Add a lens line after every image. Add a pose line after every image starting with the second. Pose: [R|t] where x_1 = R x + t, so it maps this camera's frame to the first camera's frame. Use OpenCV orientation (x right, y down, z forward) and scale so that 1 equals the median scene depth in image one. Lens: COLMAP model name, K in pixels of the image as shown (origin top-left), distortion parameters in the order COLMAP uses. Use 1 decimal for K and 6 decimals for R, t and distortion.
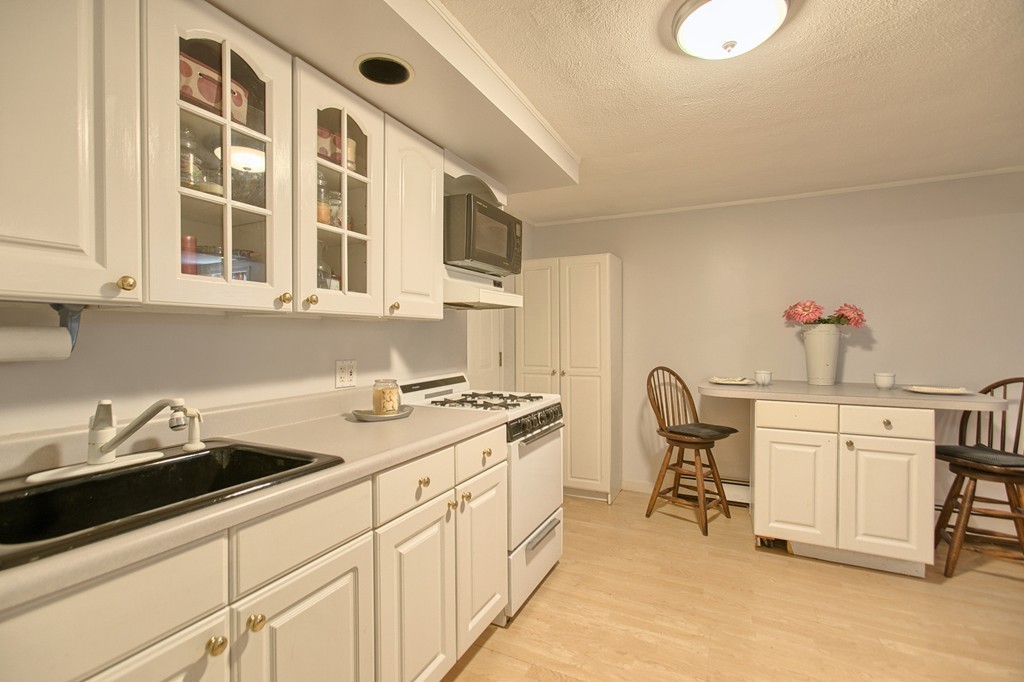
lens RADIAL K [[455.6, 0, 513.4], [0, 455.6, 336.9], [0, 0, 1]] dist [-0.004876, -0.000475]
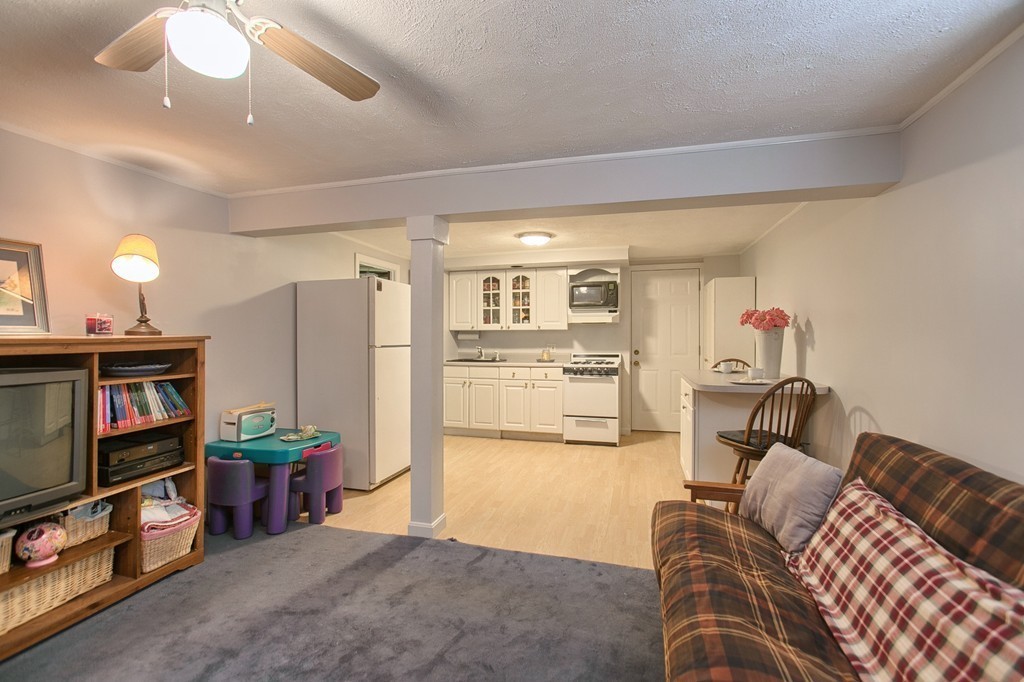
lens RADIAL K [[455.6, 0, 511.9], [0, 455.6, 336.1], [0, 0, 1]] dist [-0.004876, -0.000475]
pose [[0.192335, 0.014553, -0.981221, 3.103130], [0.000321, 0.999889, 0.014893, -0.050841], [0.981329, -0.003179, 0.192309, 0.200573]]
